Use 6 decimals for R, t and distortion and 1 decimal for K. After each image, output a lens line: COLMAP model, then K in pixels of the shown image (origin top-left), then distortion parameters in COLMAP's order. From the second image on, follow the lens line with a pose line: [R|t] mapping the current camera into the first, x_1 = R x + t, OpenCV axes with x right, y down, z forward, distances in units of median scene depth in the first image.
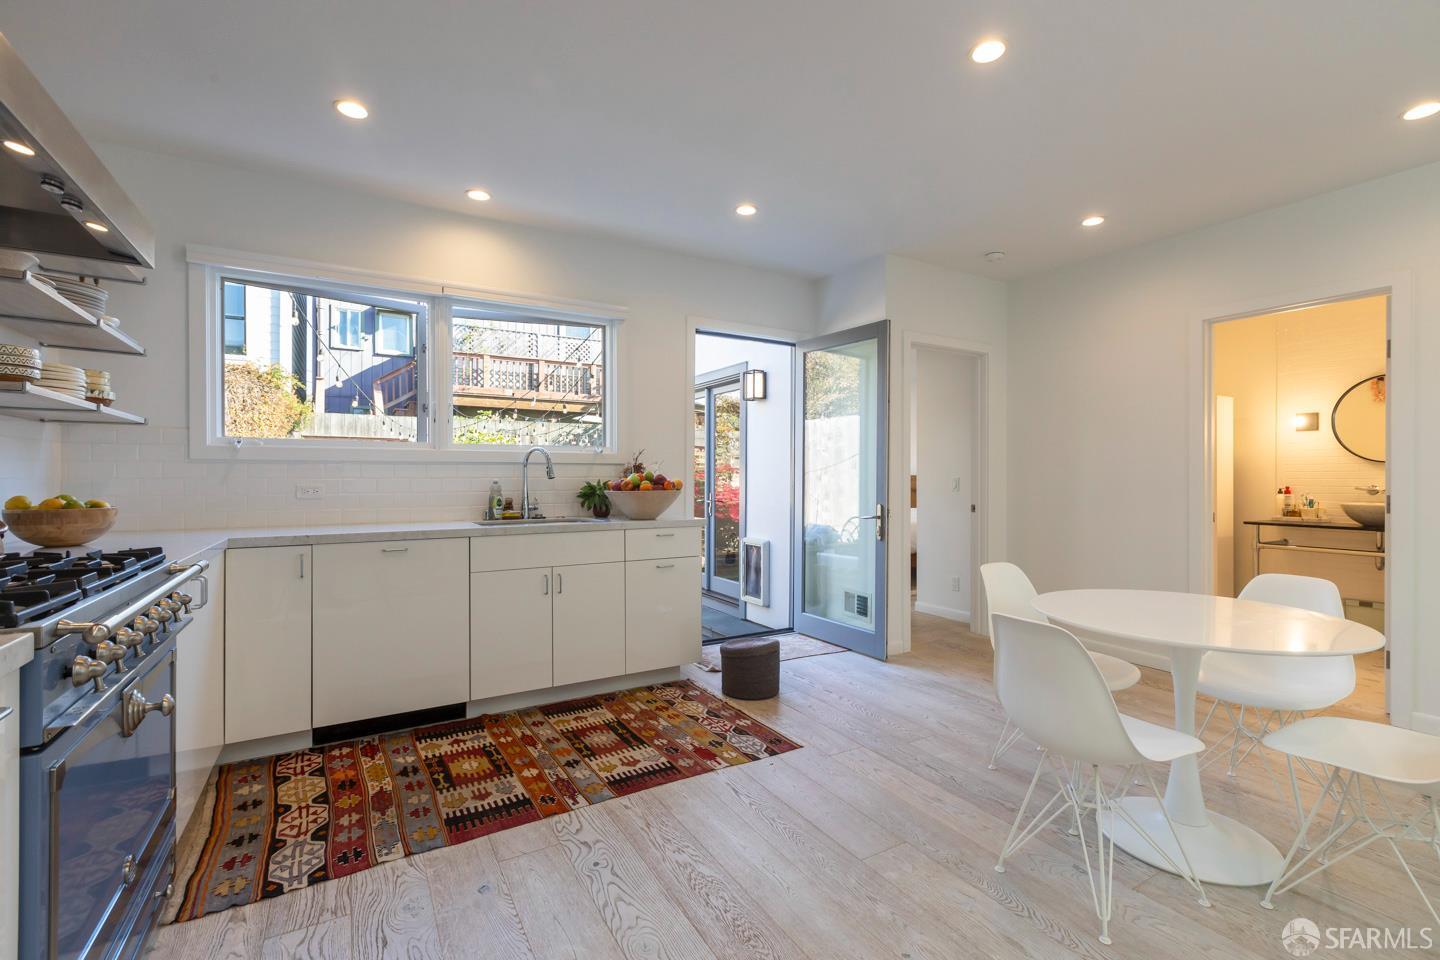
lens RADIAL K [[646.3, 0, 733.4], [0, 646.3, 477.9], [0, 0, 1]] dist [-0.002294, -0.000799]
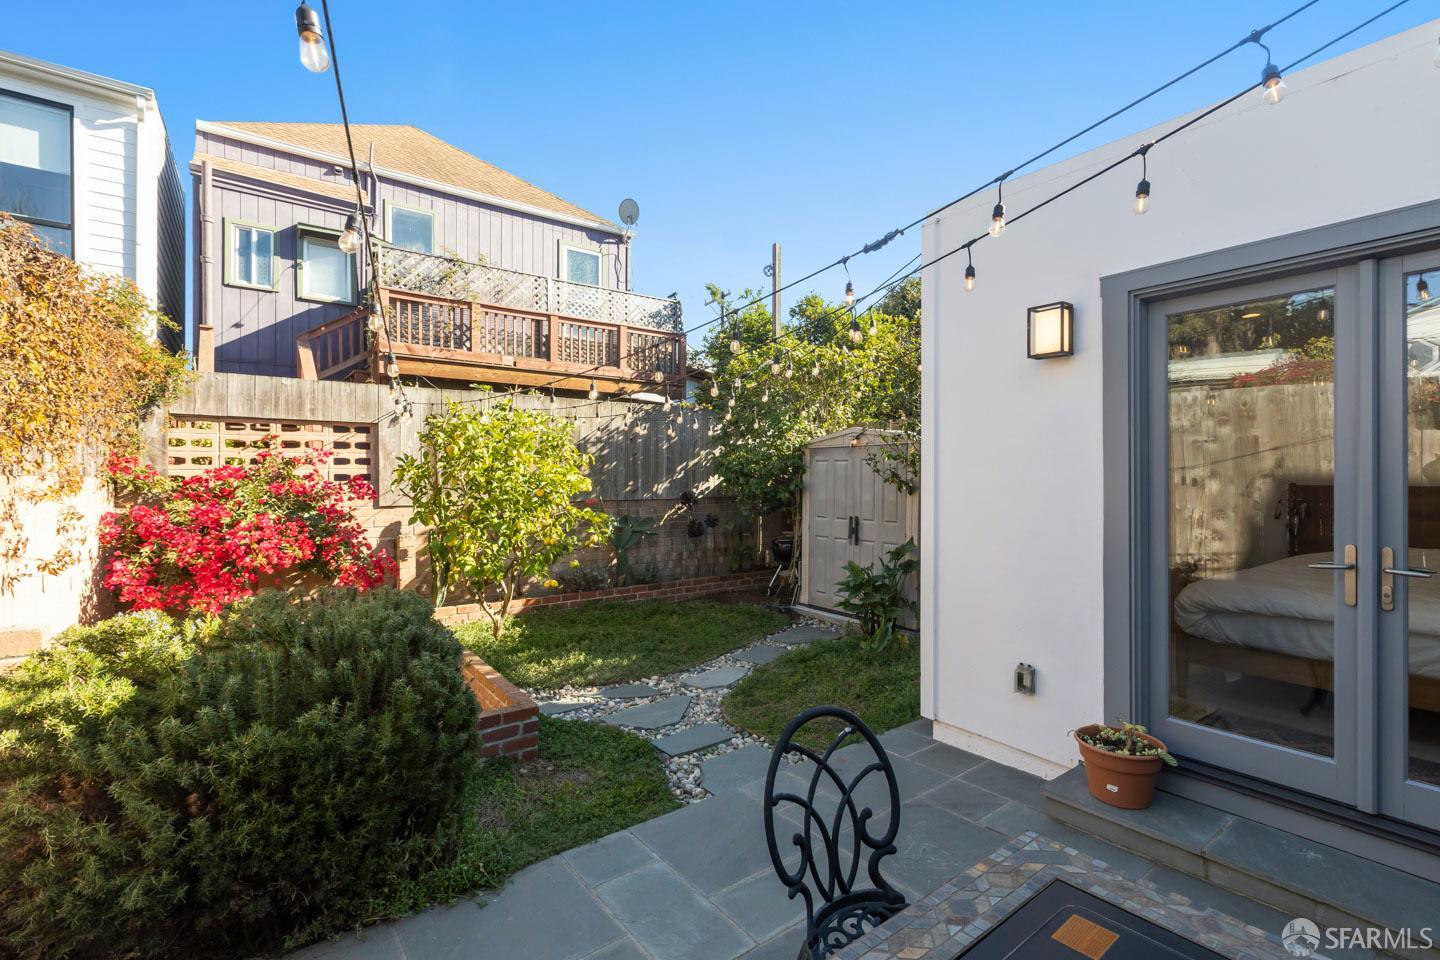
lens RADIAL K [[646.3, 0, 737.5], [0, 646.3, 477.0], [0, 0, 1]] dist [-0.002294, -0.000799]
pose [[0.992783, -0.003136, 0.119885, -0.526546], [0.003300, 0.999994, -0.001170, -0.021759], [-0.119880, 0.001557, 0.992787, 0.818552]]
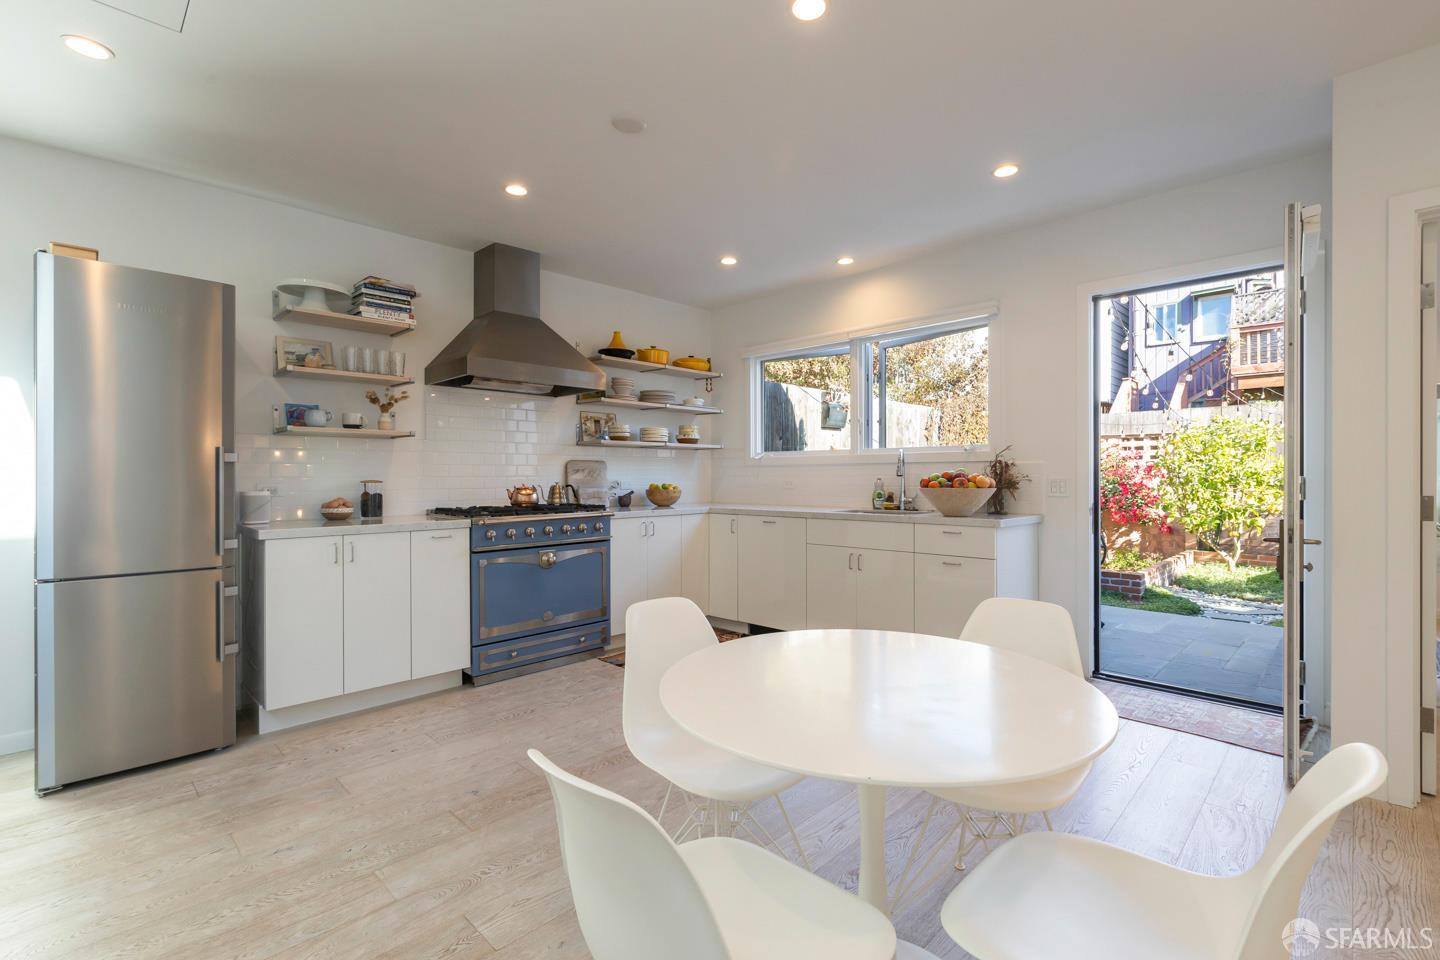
lens RADIAL K [[646.3, 0, 727.5], [0, 646.3, 477.2], [0, 0, 1]] dist [-0.002294, -0.000799]
pose [[0.250861, 0.001384, -0.968022, 0.527469], [0.003329, 0.999992, 0.002293, -0.000515], [0.968017, -0.003798, 0.250854, 0.279664]]
